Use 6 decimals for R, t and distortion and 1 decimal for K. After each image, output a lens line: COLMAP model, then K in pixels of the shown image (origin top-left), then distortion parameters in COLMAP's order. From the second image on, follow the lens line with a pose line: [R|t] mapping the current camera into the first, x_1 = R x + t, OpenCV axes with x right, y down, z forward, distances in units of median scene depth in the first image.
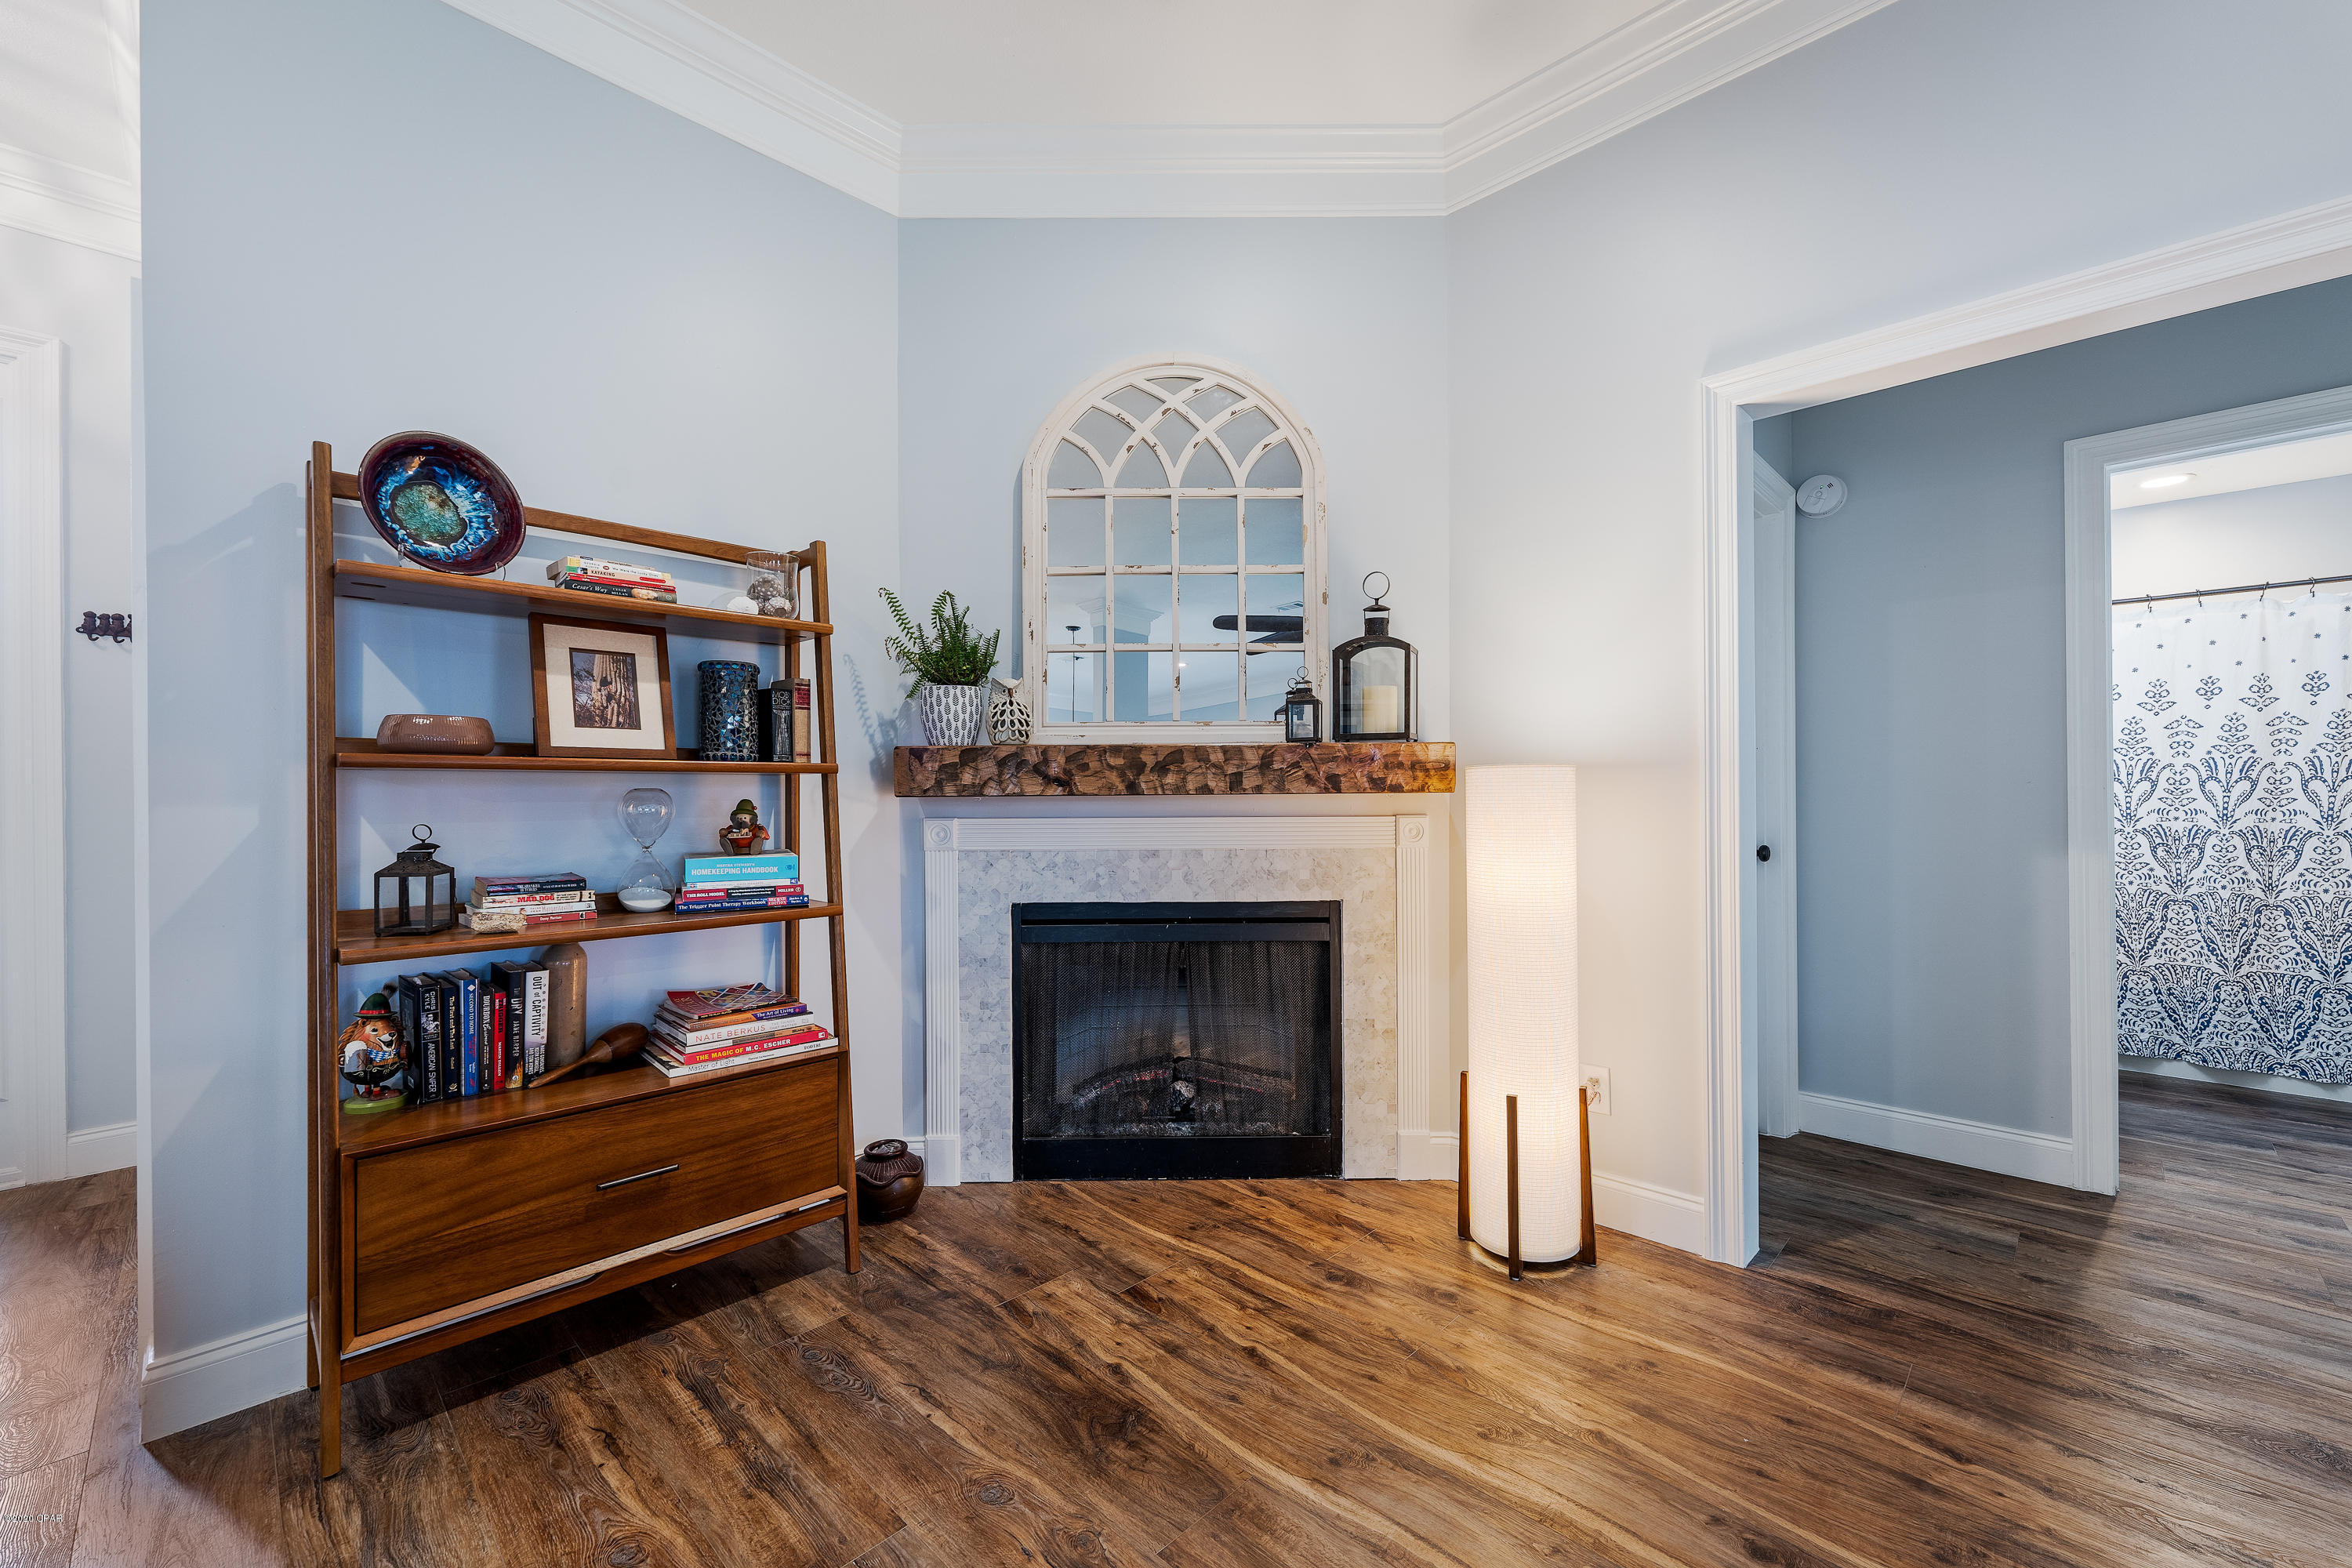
lens RADIAL K [[933.6, 0, 1177.0], [0, 933.6, 784.3], [0, 0, 1]] dist [0.000300, 0.000507]
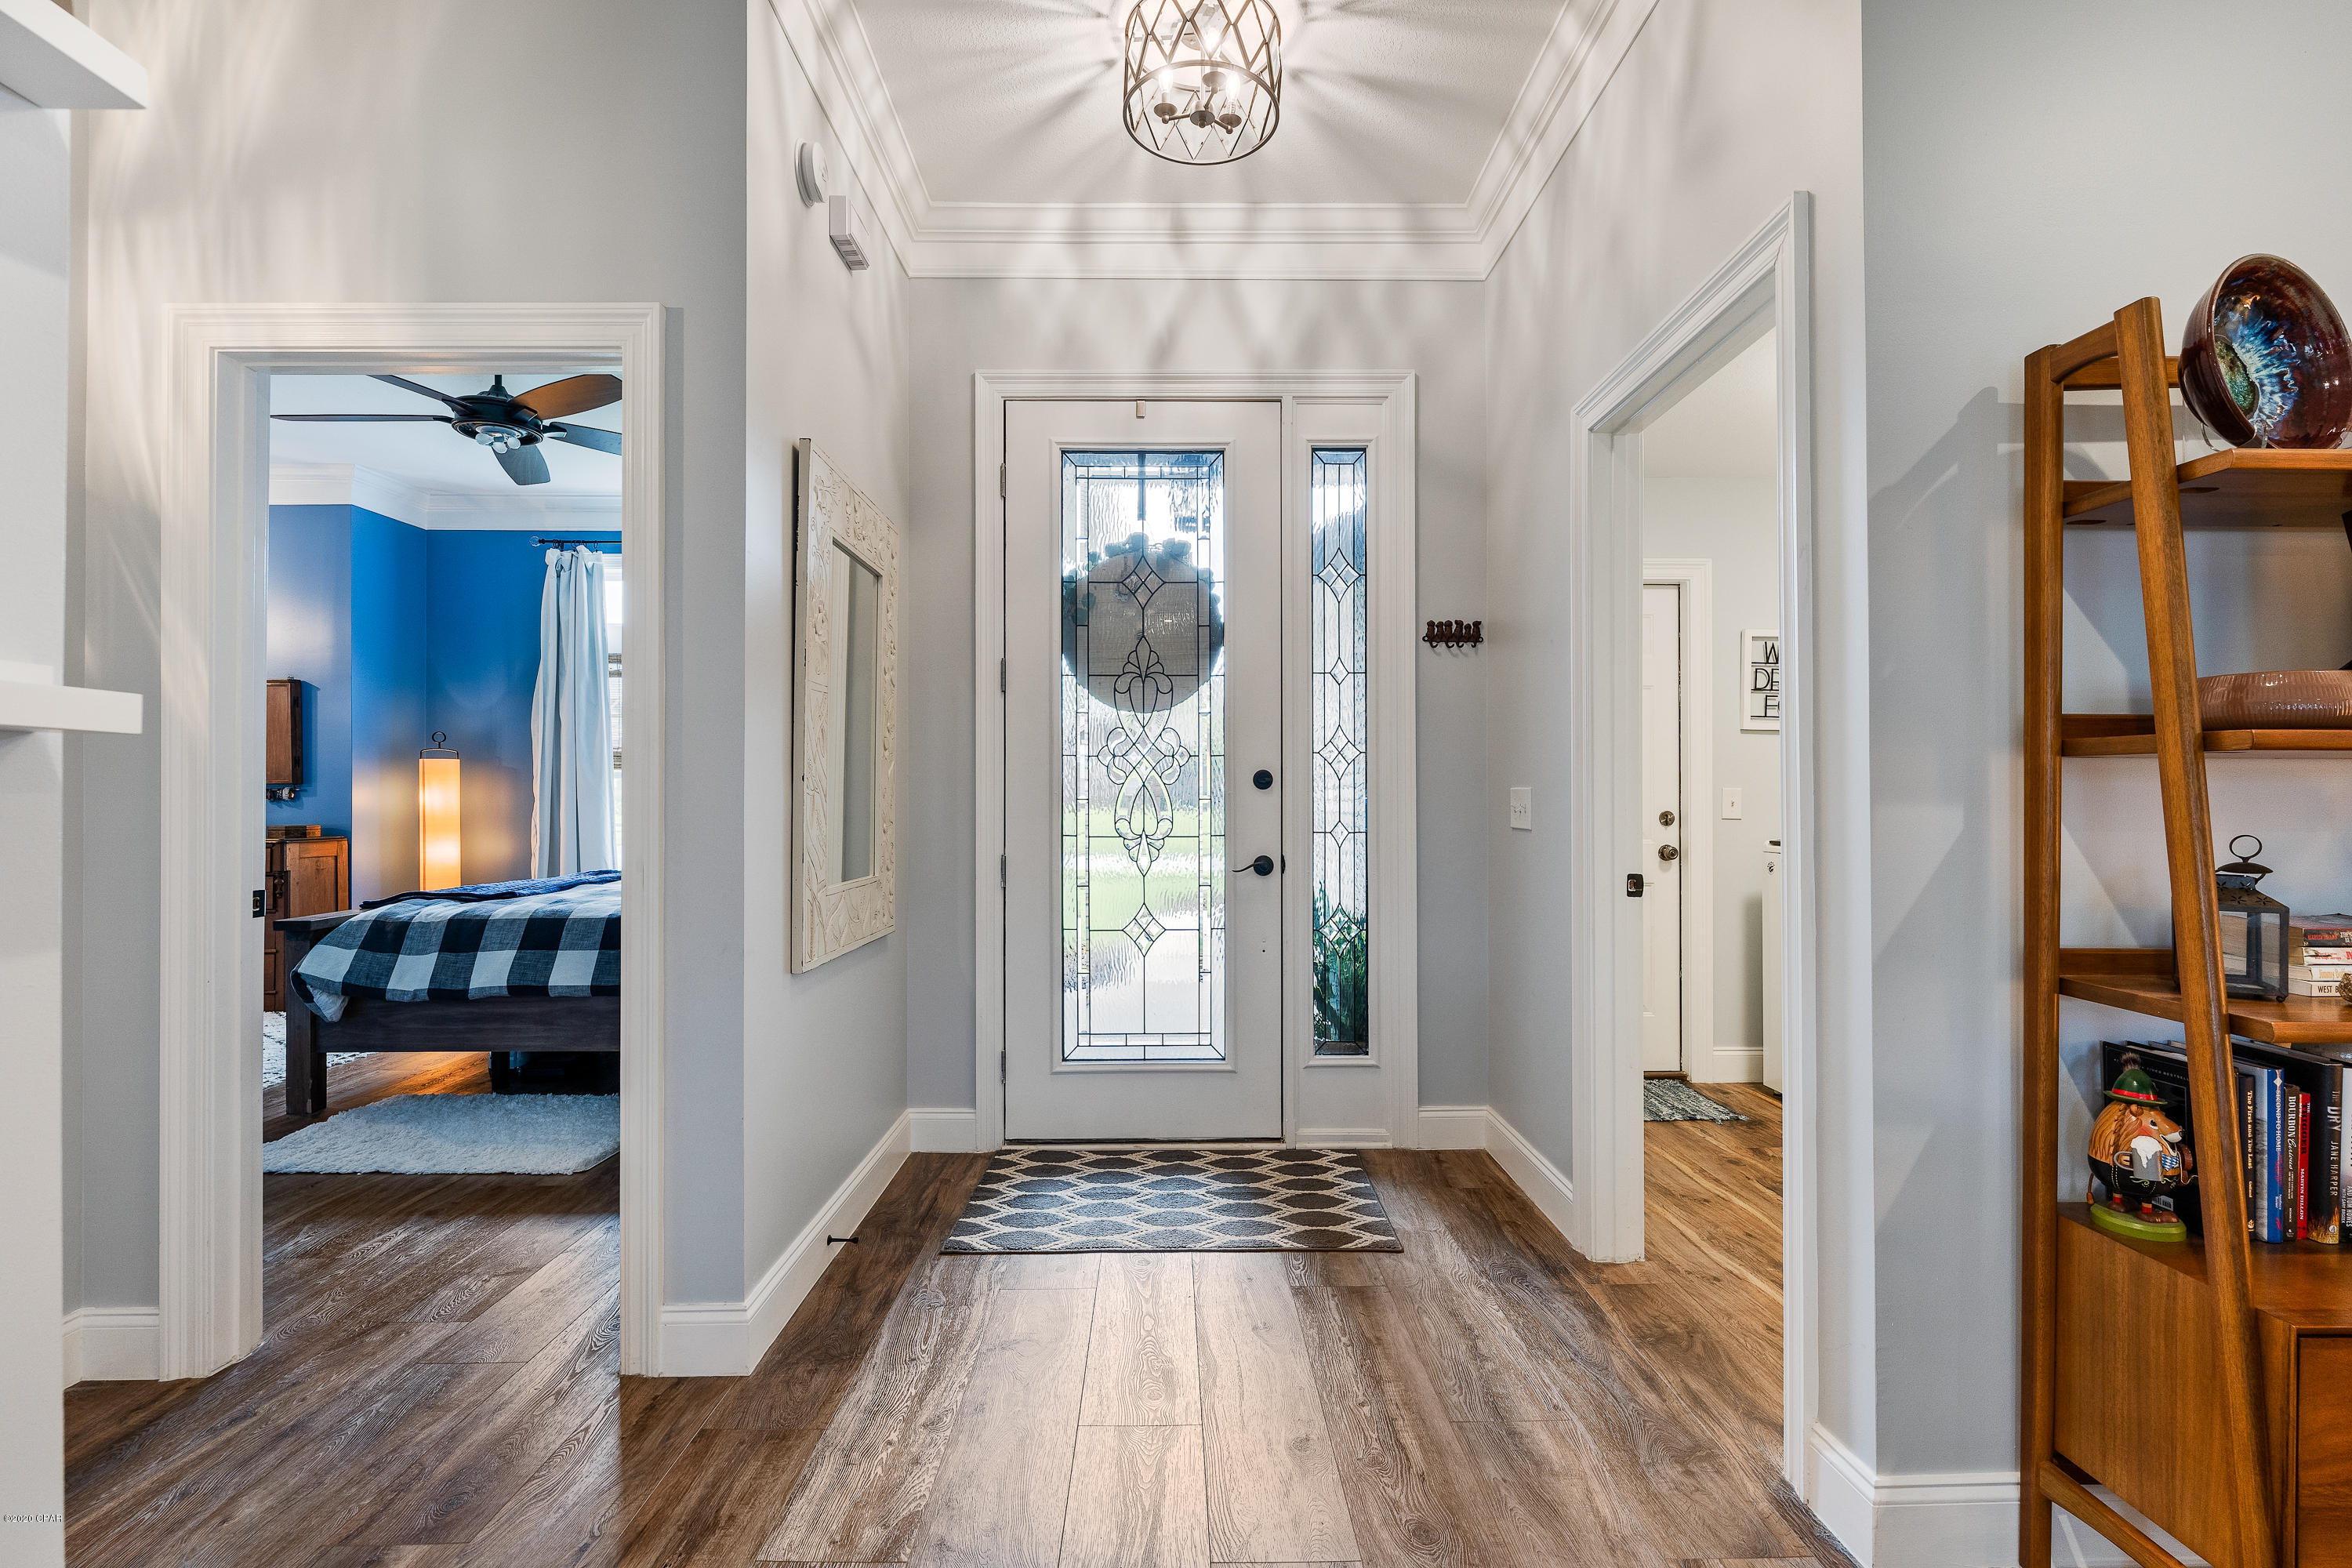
lens RADIAL K [[1072.7, 0, 1181.5], [0, 1072.7, 787.7], [0, 0, 1]] dist [-0.000337, 0.000205]
pose [[0.702120, 0.000885, -0.712058, -0.766464], [-0.000822, 1.000000, 0.000432, 0.008450], [0.712058, 0.000282, 0.702120, -0.094810]]
